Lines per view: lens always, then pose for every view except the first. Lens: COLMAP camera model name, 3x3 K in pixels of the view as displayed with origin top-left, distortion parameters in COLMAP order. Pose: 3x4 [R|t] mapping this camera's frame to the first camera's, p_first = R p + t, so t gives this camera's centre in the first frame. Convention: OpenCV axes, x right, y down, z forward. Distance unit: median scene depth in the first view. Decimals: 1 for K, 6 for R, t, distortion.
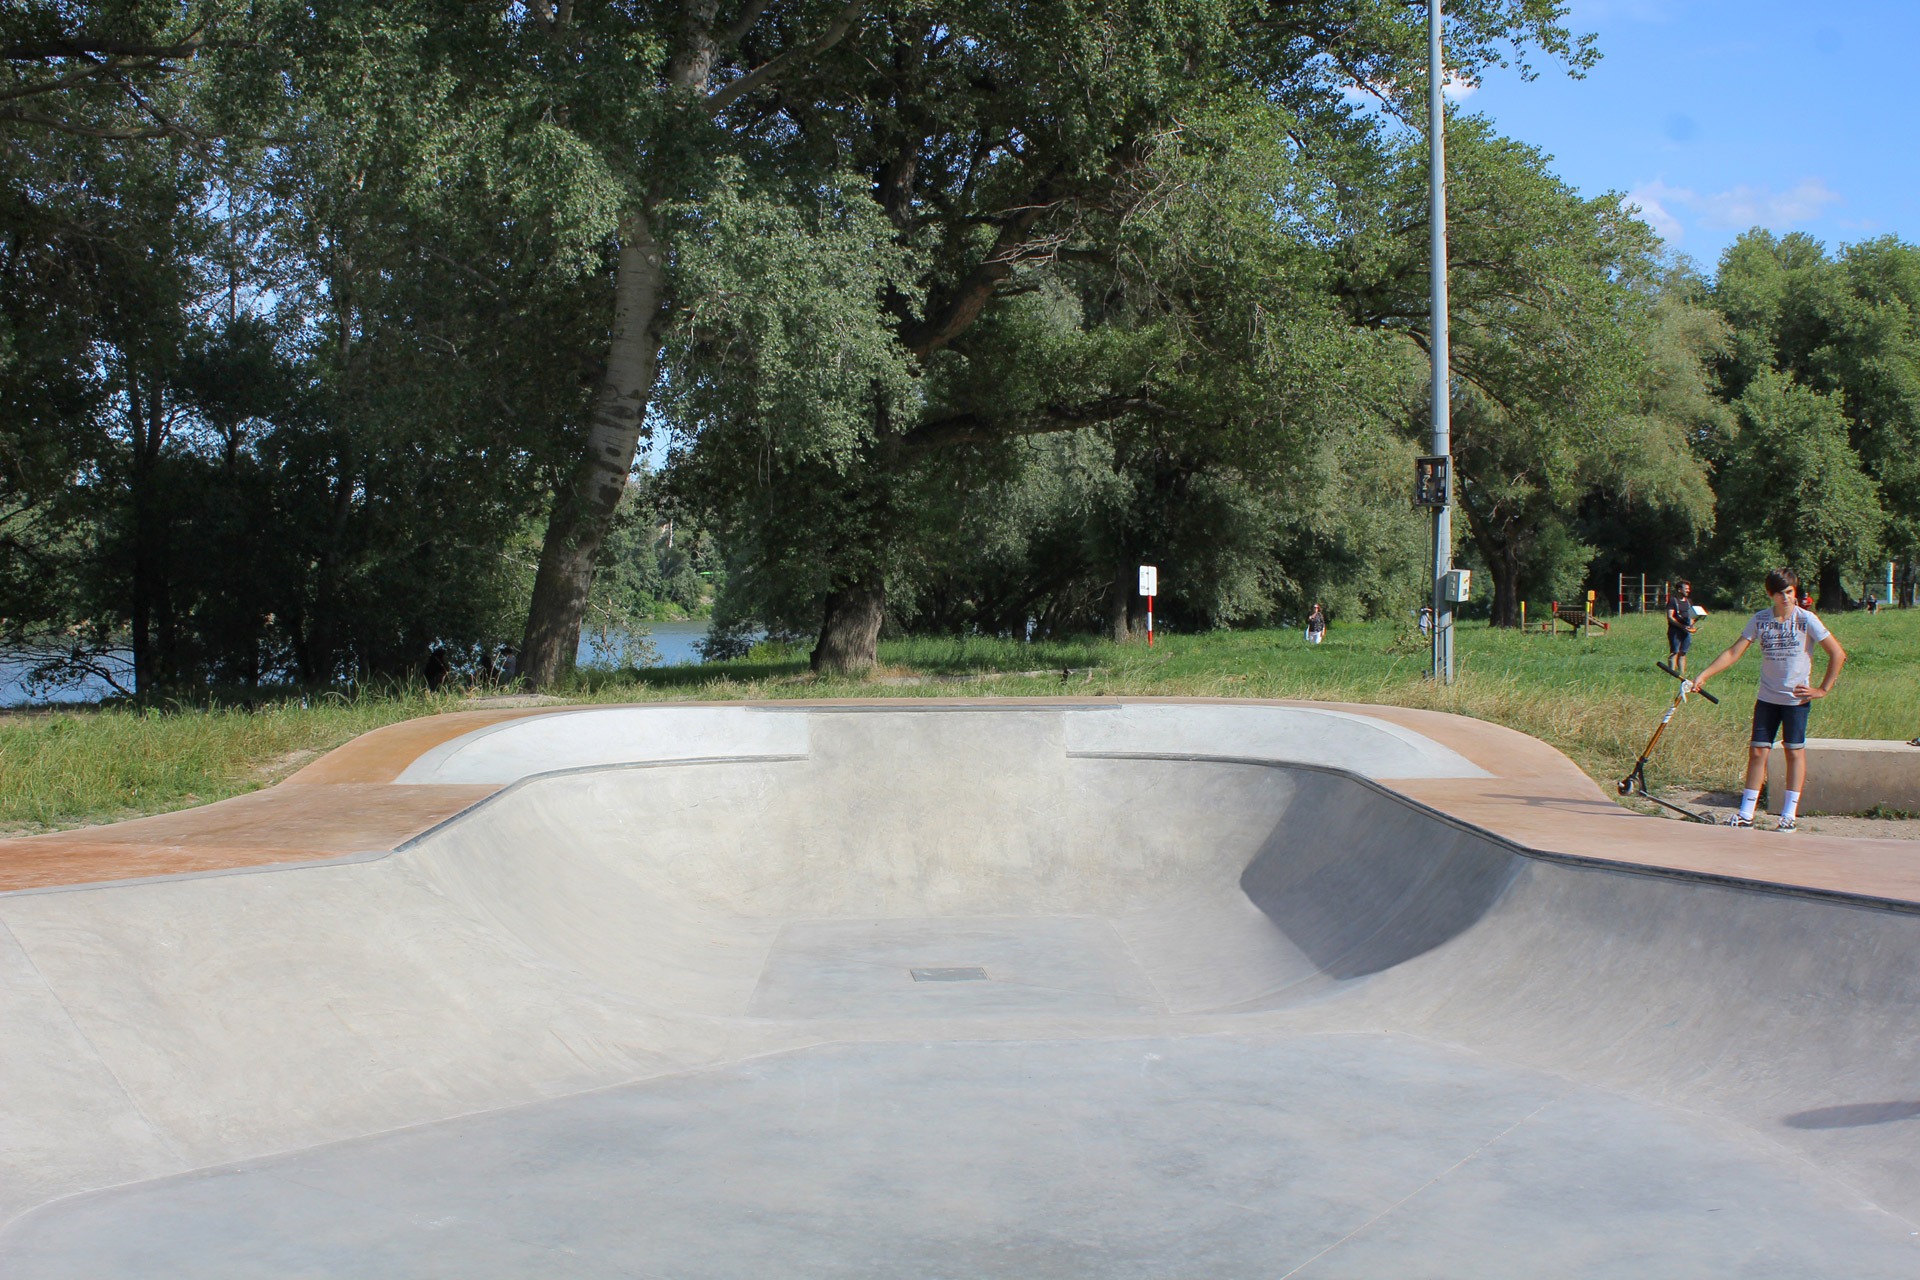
lens RADIAL K [[2132.8, 0, 960.0], [0, 2132.8, 640.0], [0, 0, 1]] dist [-0.080879, 0.041372]
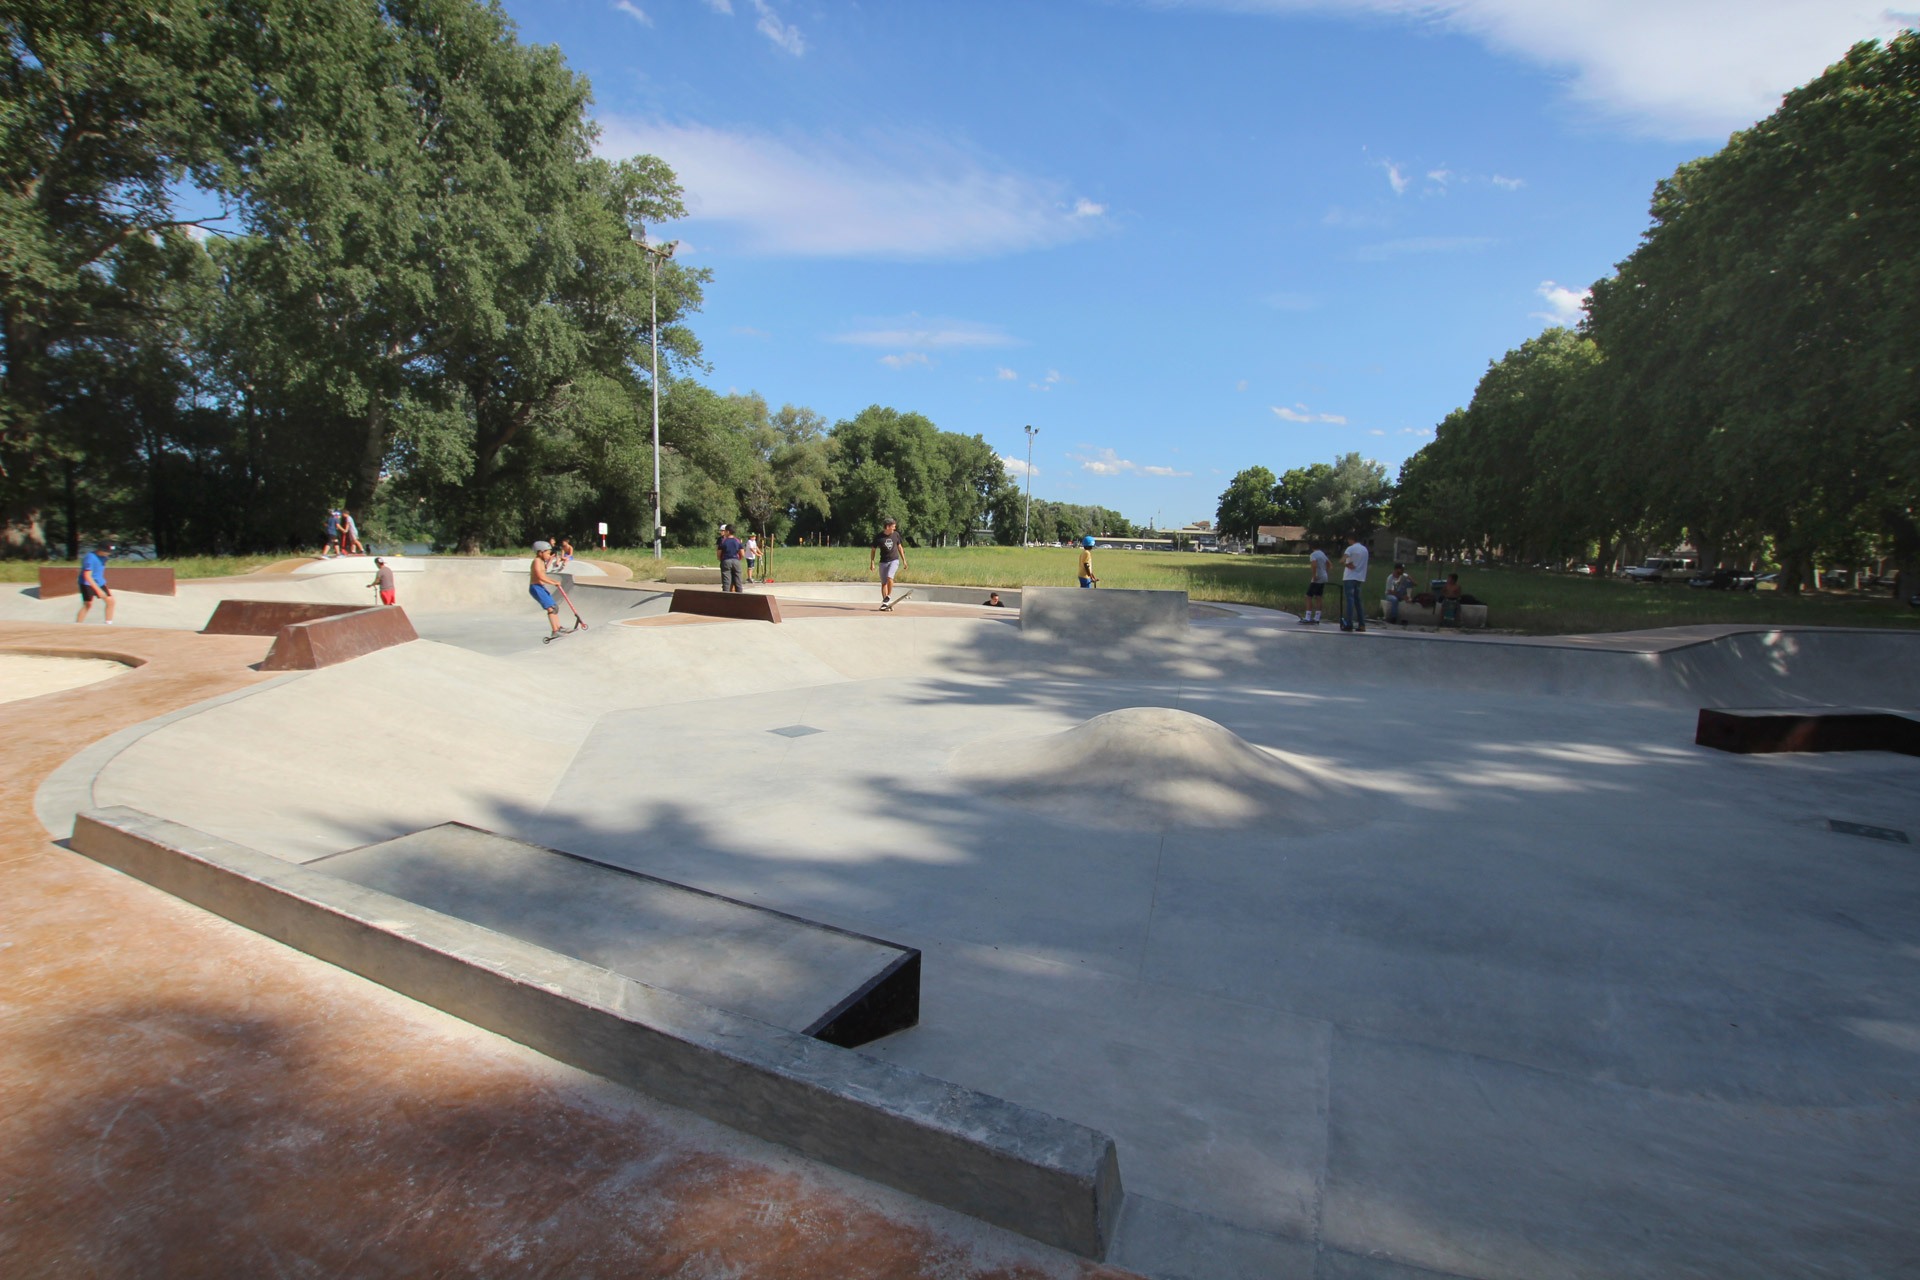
lens RADIAL K [[903.4, 0, 936.4], [0, 903.4, 644.1], [0, 0, 1]] dist [-0.013062, 0.000641]
pose [[0.931379, -0.014619, 0.363758, 0.067510], [-0.019479, 0.995761, 0.089893, 0.008865], [-0.363530, -0.090810, 0.927146, -0.280036]]
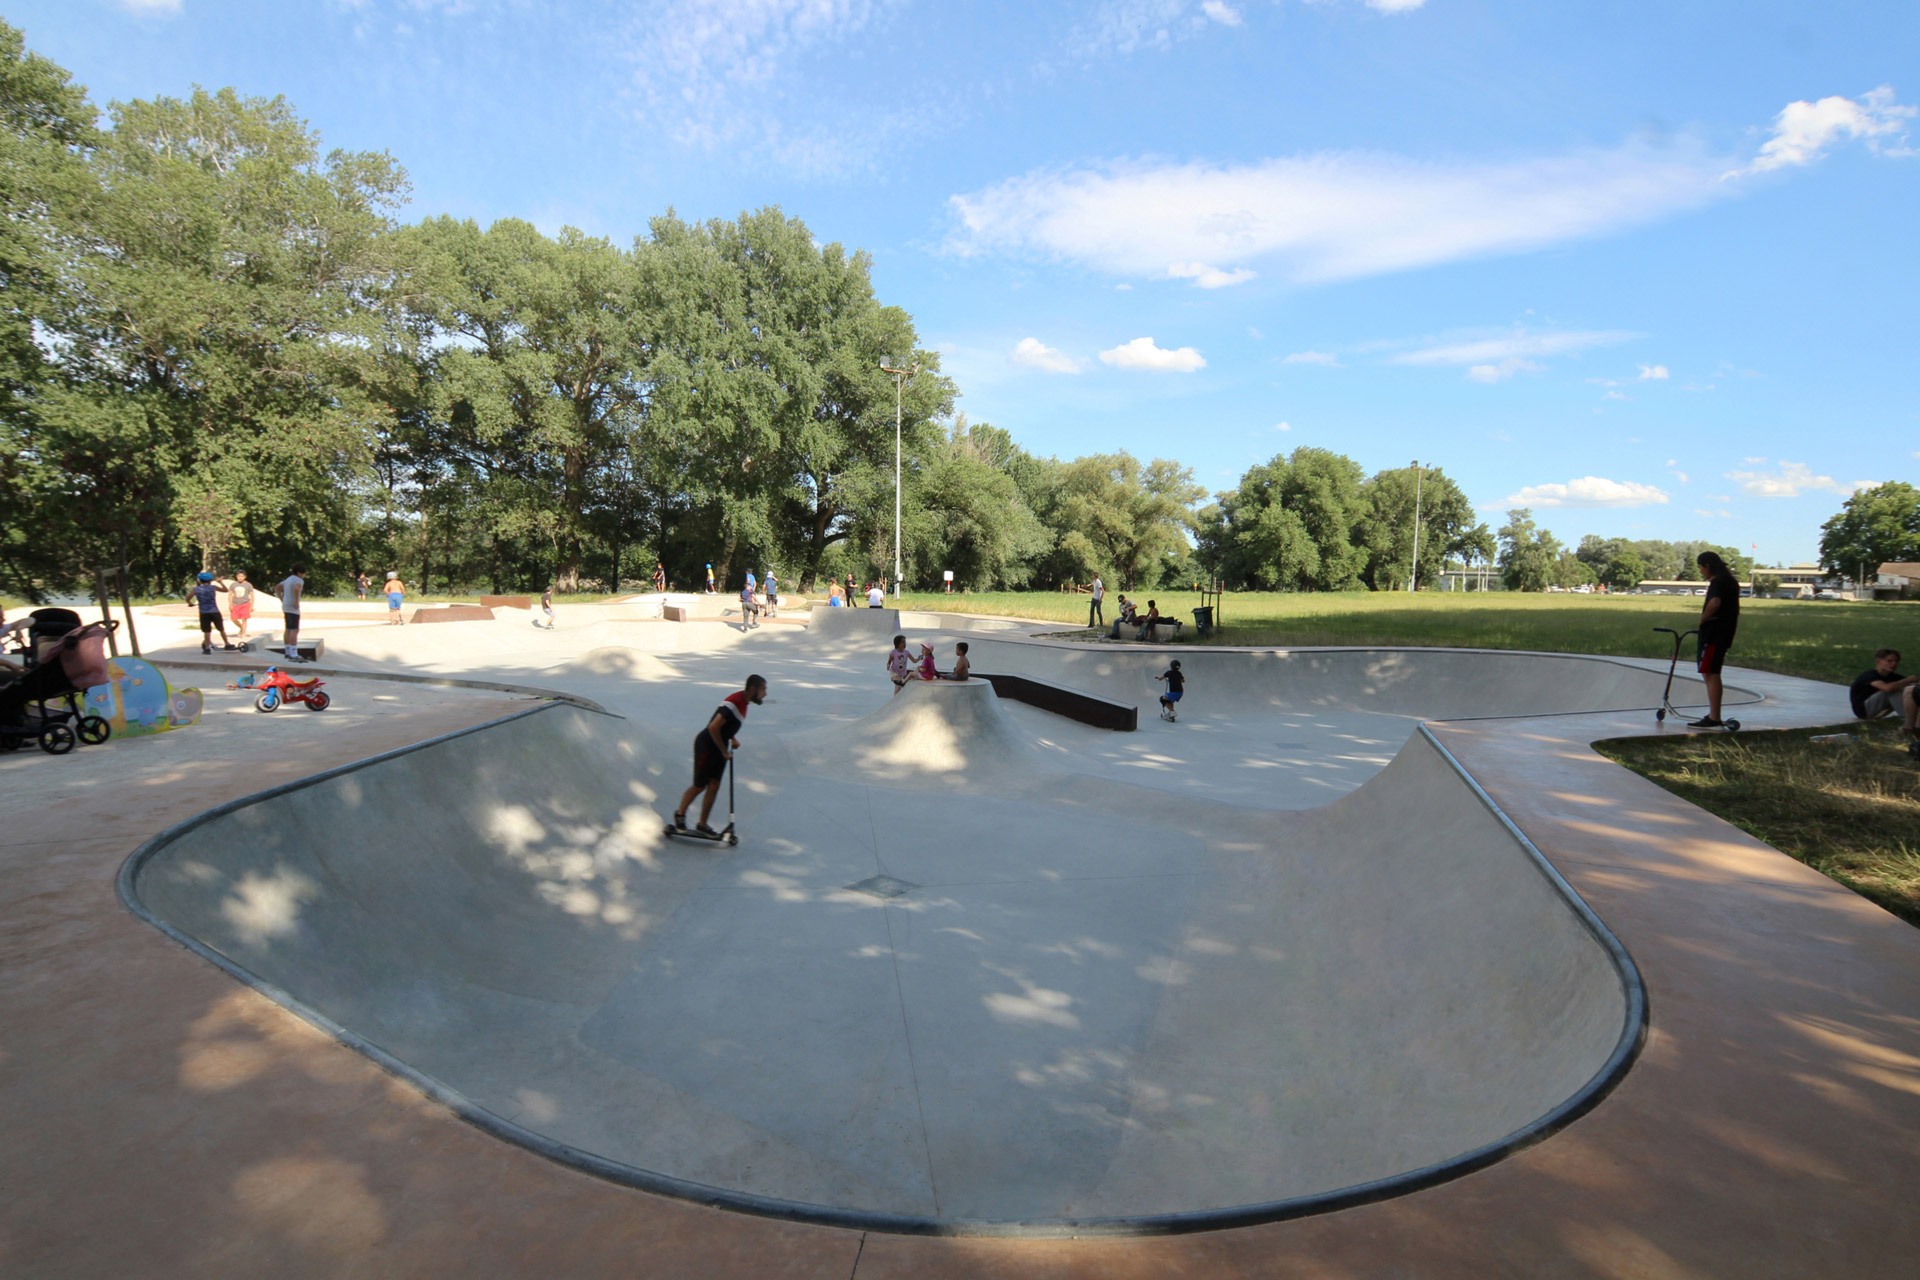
lens RADIAL K [[953.2, 0, 960.0], [0, 953.2, 640.0], [0, 0, 1]] dist [-0.001241, 0.000579]
pose [[0.983583, 0.032228, -0.177554, 0.410296], [-0.025098, 0.998791, 0.042262, 0.011304], [0.178702, -0.037112, 0.983203, -0.547866]]
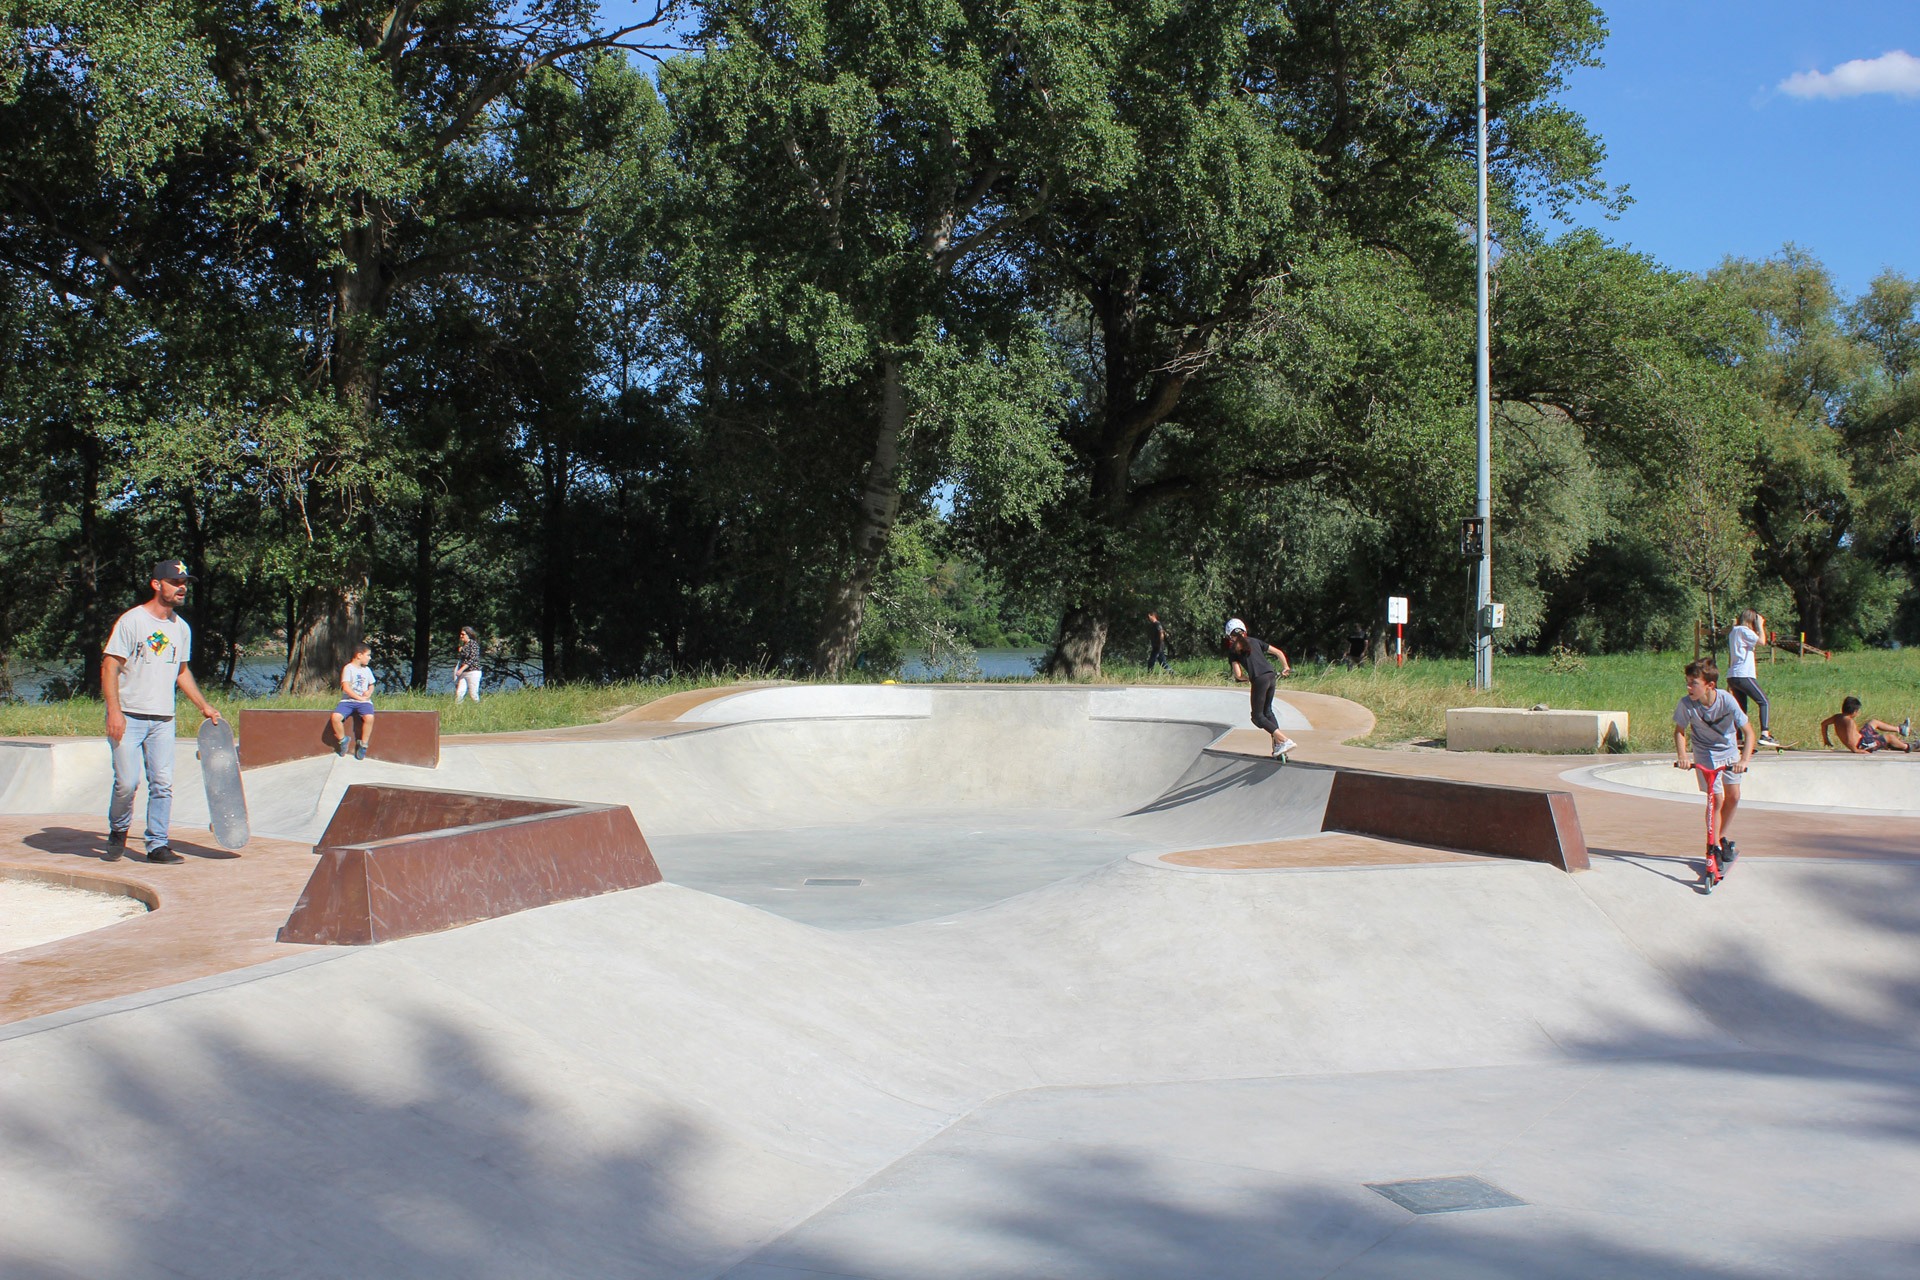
lens RADIAL K [[2317.8, 0, 960.0], [0, 2317.8, 640.0], [0, 0, 1]] dist [-0.103225, 0.032822]
pose [[0.980256, 0.010340, -0.197461, 0.109978], [-0.012990, 0.999842, -0.012126, 0.006430], [0.197304, 0.014452, 0.980236, -0.267450]]
